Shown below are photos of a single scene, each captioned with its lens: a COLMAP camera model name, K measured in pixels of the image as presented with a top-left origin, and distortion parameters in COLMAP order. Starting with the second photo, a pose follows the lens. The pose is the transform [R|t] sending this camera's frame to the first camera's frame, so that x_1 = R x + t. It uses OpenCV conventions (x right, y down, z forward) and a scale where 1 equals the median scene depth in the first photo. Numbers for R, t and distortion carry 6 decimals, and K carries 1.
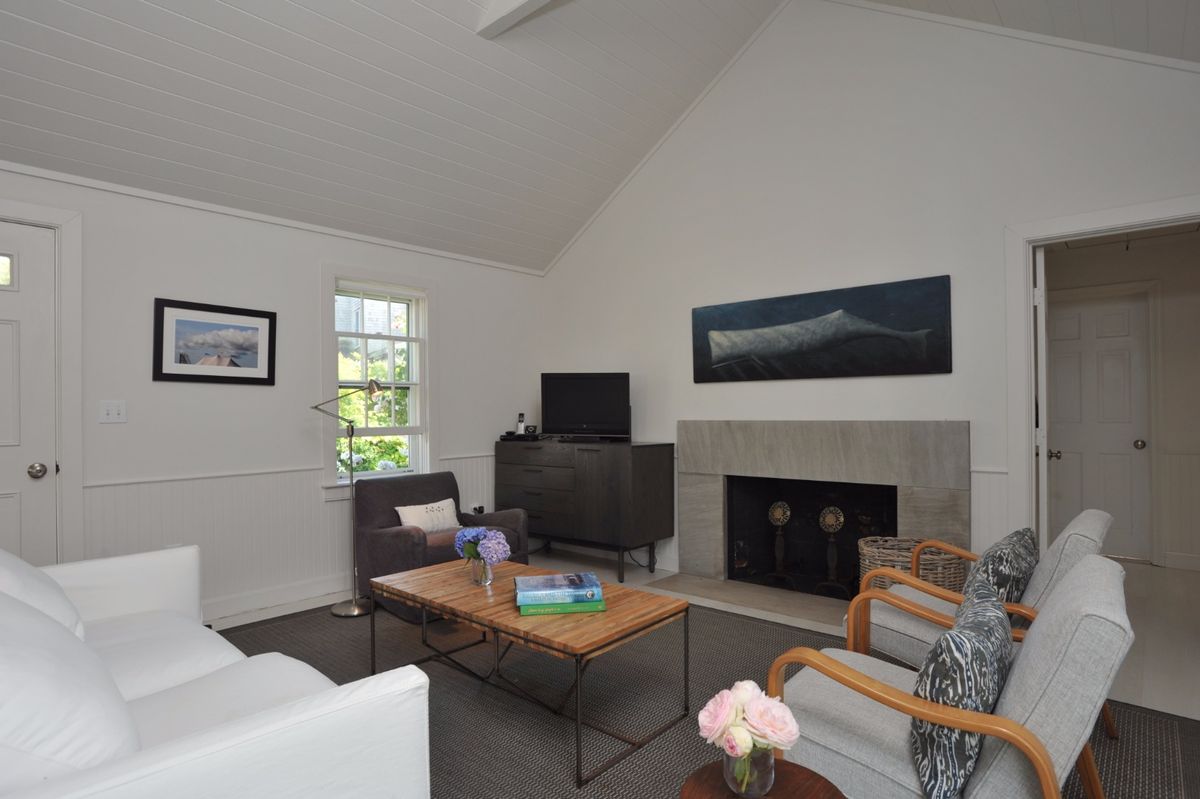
lens RADIAL K [[653.6, 0, 600.0], [0, 653.6, 399.5], [0, 0, 1]] dist [-0.001476, -0.000067]
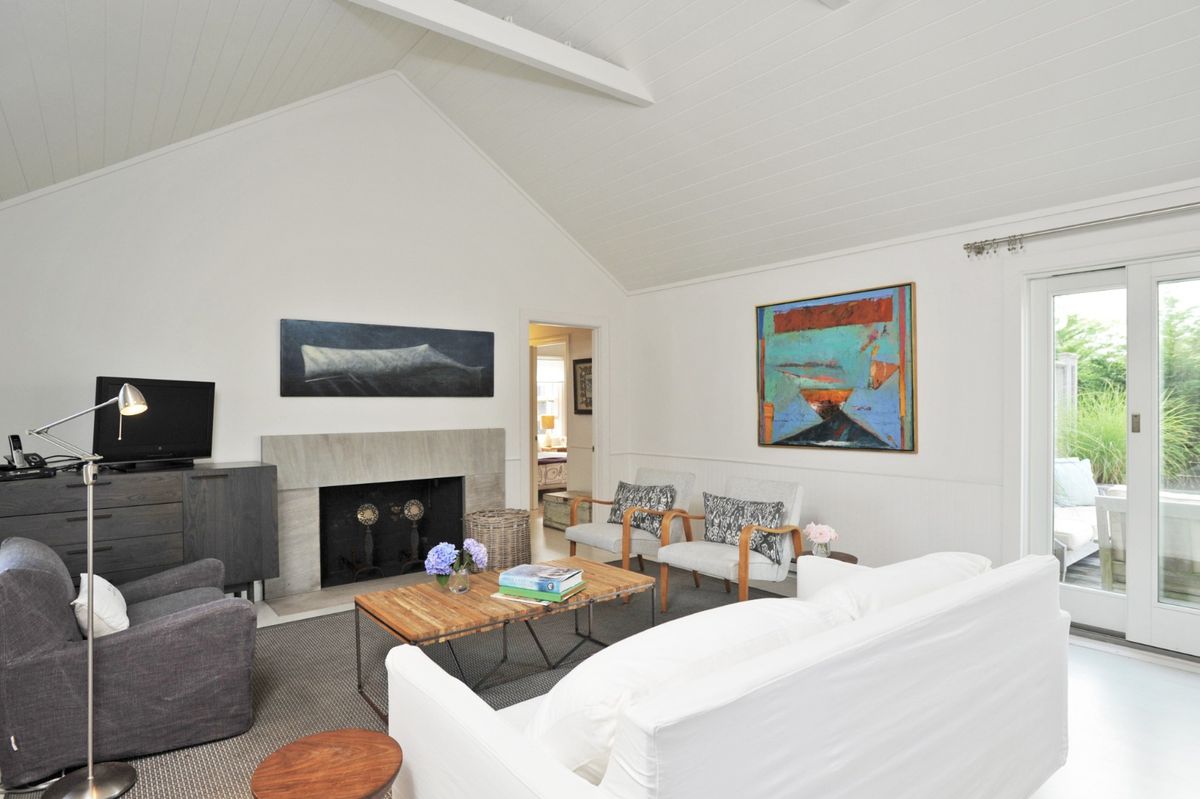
lens RADIAL K [[653.6, 0, 600.0], [0, 653.6, 399.5], [0, 0, 1]] dist [-0.001476, -0.000067]
pose [[0.206644, 0.014985, 0.978301, -0.754122], [-0.012613, 0.999840, -0.012651, -0.015795], [-0.978335, -0.009725, 0.206800, 0.371243]]
